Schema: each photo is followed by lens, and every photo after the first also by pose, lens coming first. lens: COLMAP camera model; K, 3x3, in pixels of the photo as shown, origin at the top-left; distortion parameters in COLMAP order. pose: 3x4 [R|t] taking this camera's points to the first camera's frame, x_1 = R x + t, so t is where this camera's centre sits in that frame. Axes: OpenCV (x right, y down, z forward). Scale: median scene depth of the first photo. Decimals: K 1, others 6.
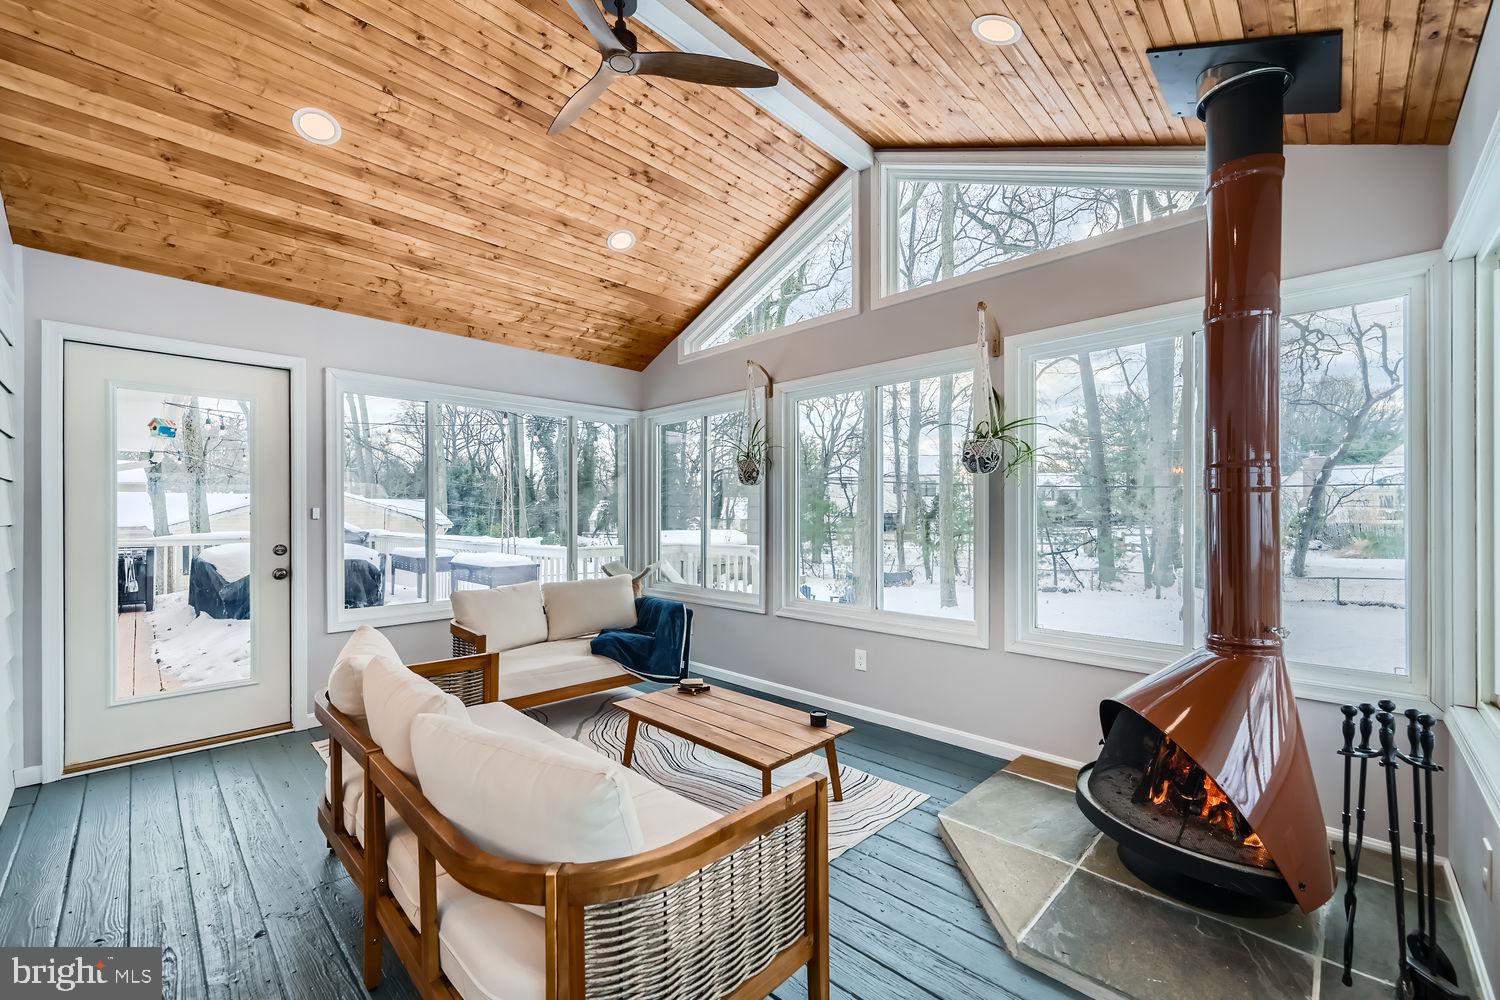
lens RADIAL K [[598.9, 0, 749.4], [0, 598.9, 507.1], [0, 0, 1]] dist [-0.000343, 0.000193]
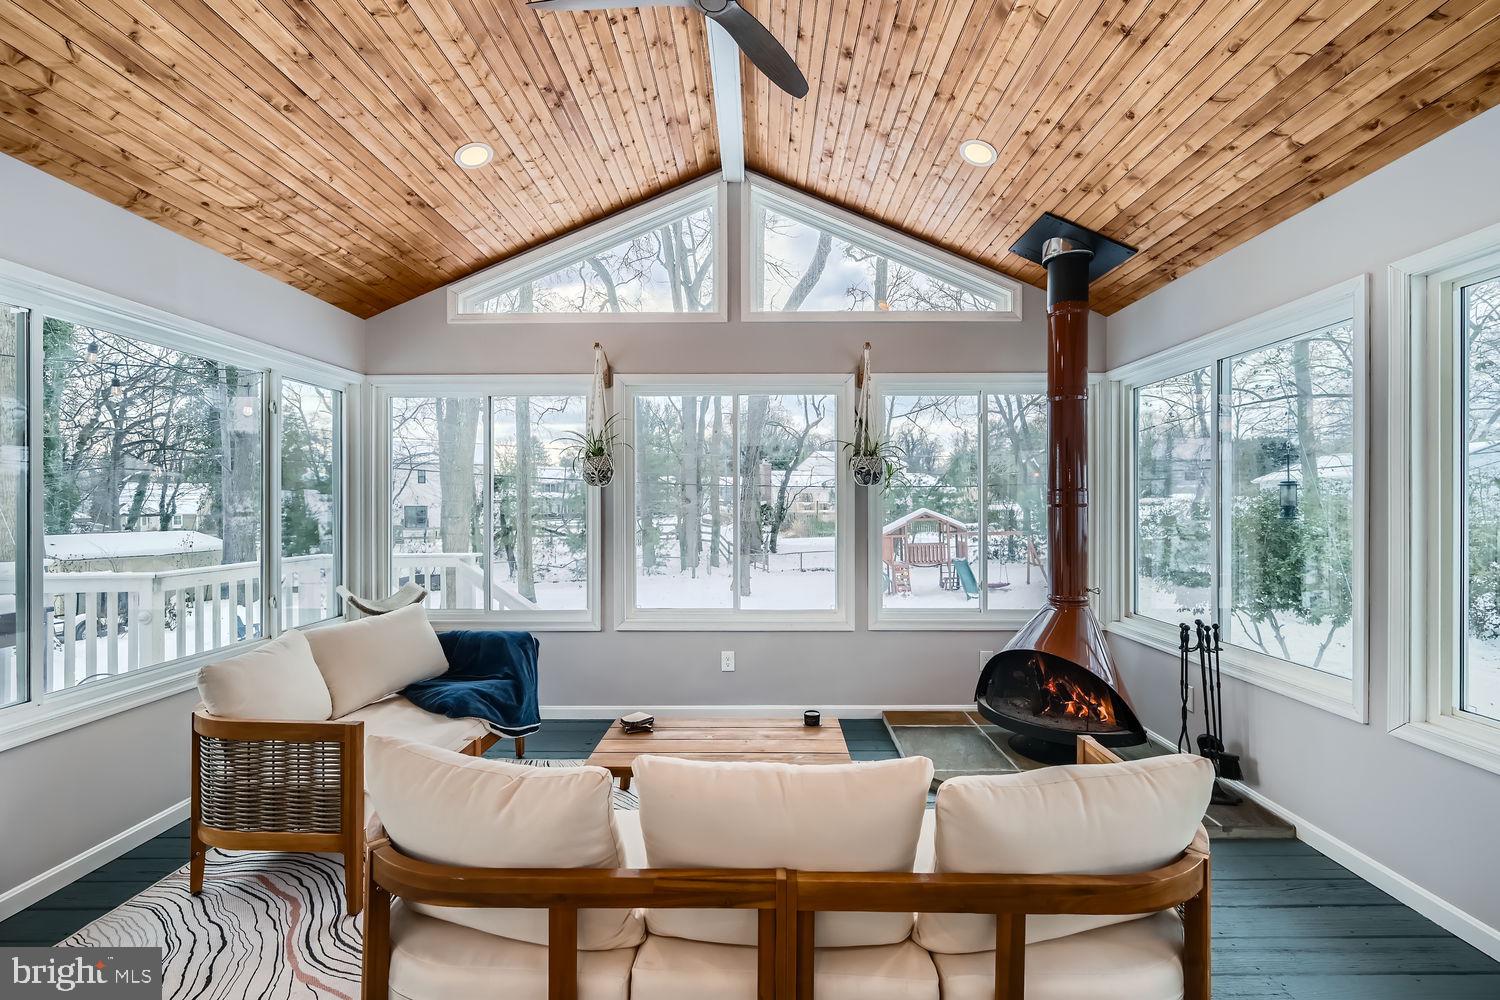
lens RADIAL K [[620.2, 0, 750.0], [0, 620.2, 500.0], [0, 0, 1]] dist [-0.000874, -0.000294]
pose [[0.721913, 0.005850, 0.691959, -0.477238], [-0.007440, 0.999972, -0.000692, -0.017647], [-0.691943, -0.004648, 0.721937, 0.195776]]
